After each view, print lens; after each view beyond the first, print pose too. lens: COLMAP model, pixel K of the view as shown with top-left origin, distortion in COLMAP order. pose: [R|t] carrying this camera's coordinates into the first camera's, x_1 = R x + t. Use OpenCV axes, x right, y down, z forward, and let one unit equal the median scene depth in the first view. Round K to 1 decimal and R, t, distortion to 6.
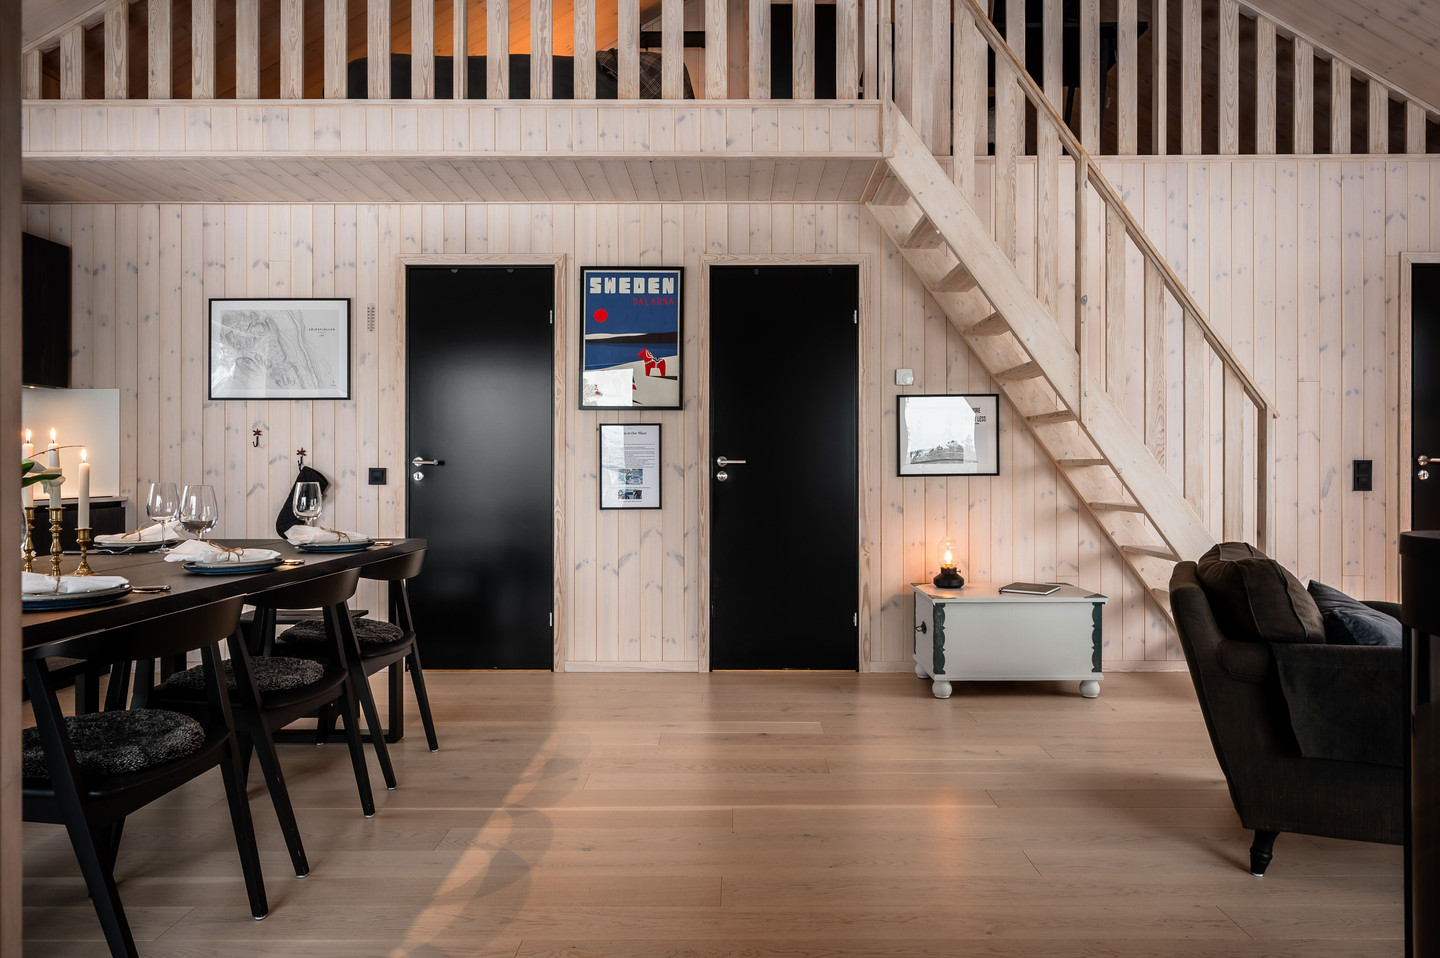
lens RADIAL K [[893.8, 0, 728.9], [0, 893.8, 473.5], [0, 0, 1]] dist [0.004679, -0.003610]
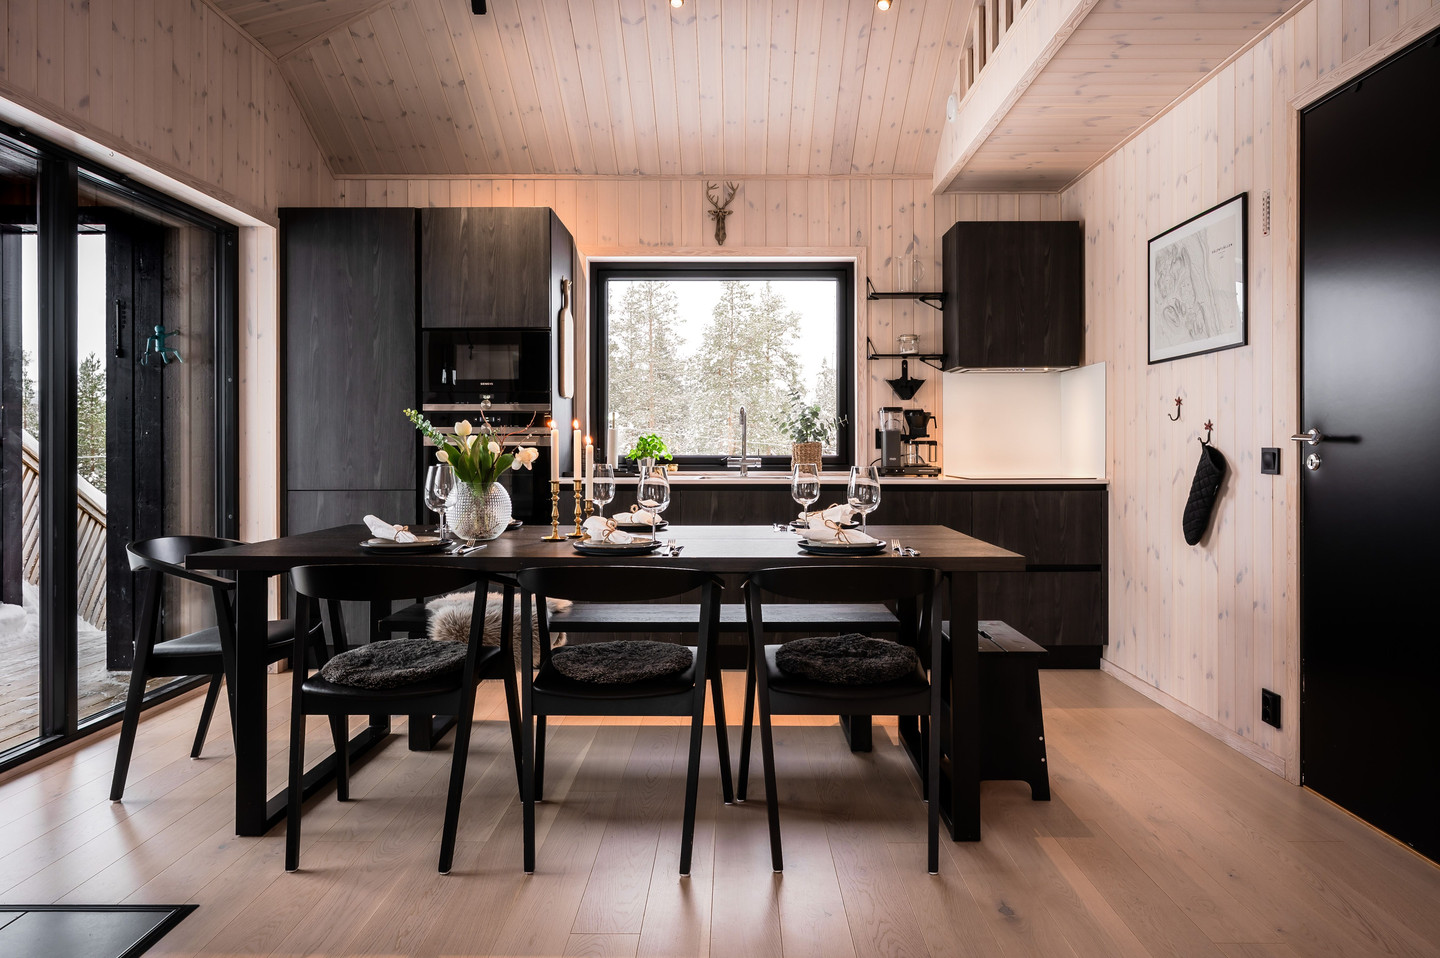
lens RADIAL K [[910.1, 0, 726.3], [0, 910.1, 453.1], [0, 0, 1]] dist [0.000644, -0.002862]
pose [[-0.002834, 0.005989, -0.999978, 0.254495], [-0.004486, 0.999972, 0.006002, -0.004641], [0.999986, 0.004503, -0.002807, 0.619807]]
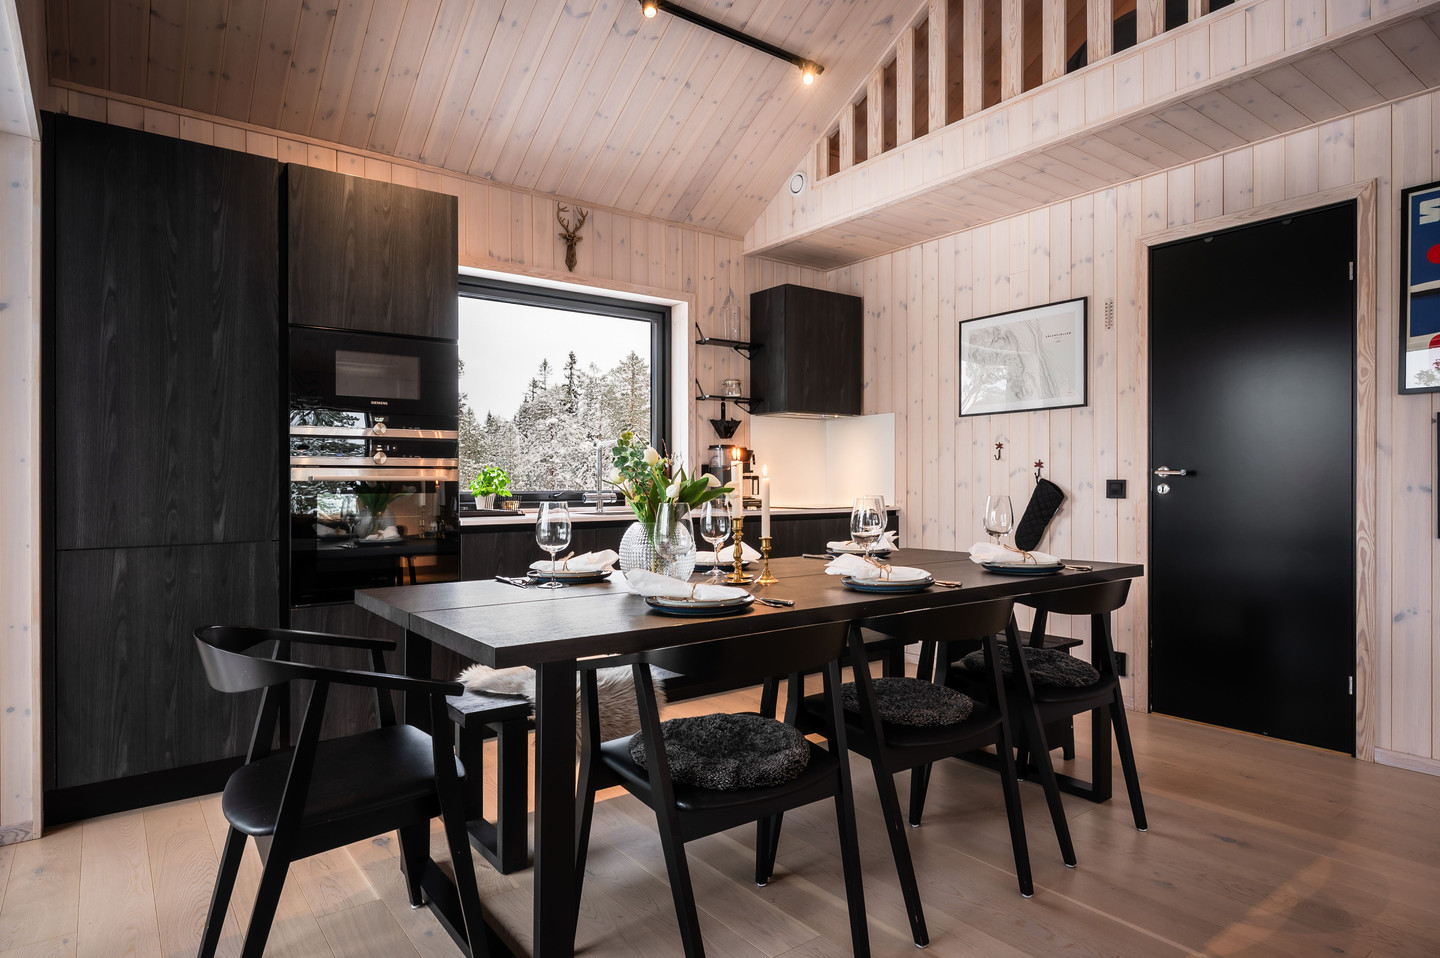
lens RADIAL K [[819.5, 0, 720.0], [0, 819.5, 488.7], [0, 0, 1]] dist [-0.002943, 0.003171]
pose [[0.606782, 0.001386, -0.794867, 0.020295], [0.001964, 0.999993, 0.003243, -0.000659], [0.794866, -0.003529, 0.606775, 0.184235]]
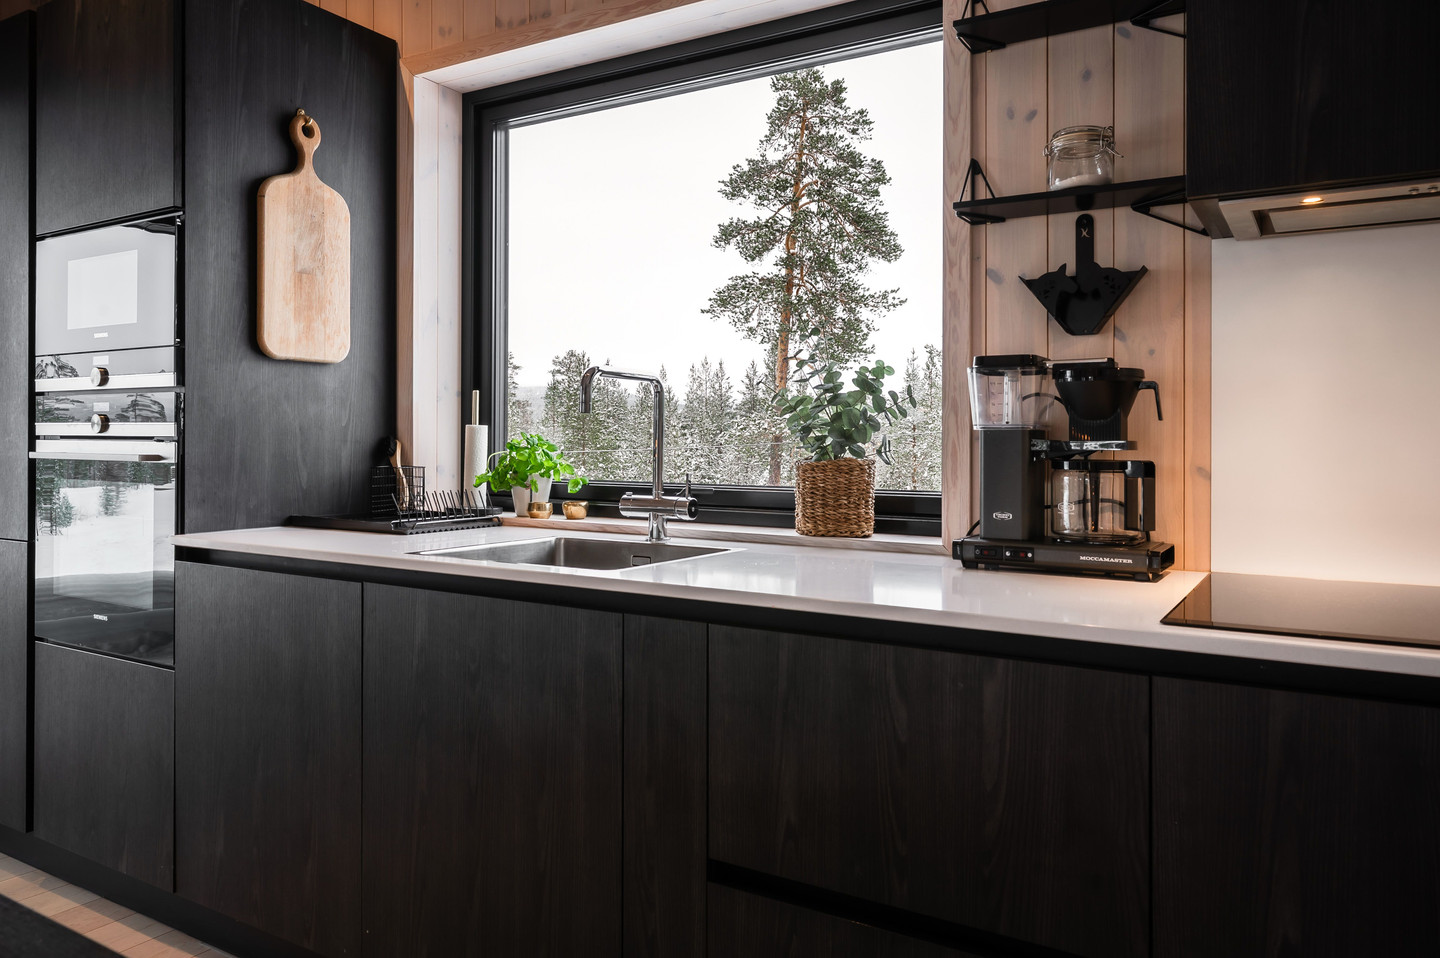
lens RADIAL K [[1027.5, 0, 723.3], [0, 1027.5, 431.4], [0, 0, 1]] dist [0.005004, 0.004219]
pose [[-0.521089, -0.014310, -0.853382, -0.400544], [-0.011691, 0.999885, -0.009628, -0.018725], [0.853422, 0.004960, -0.521197, 0.913662]]
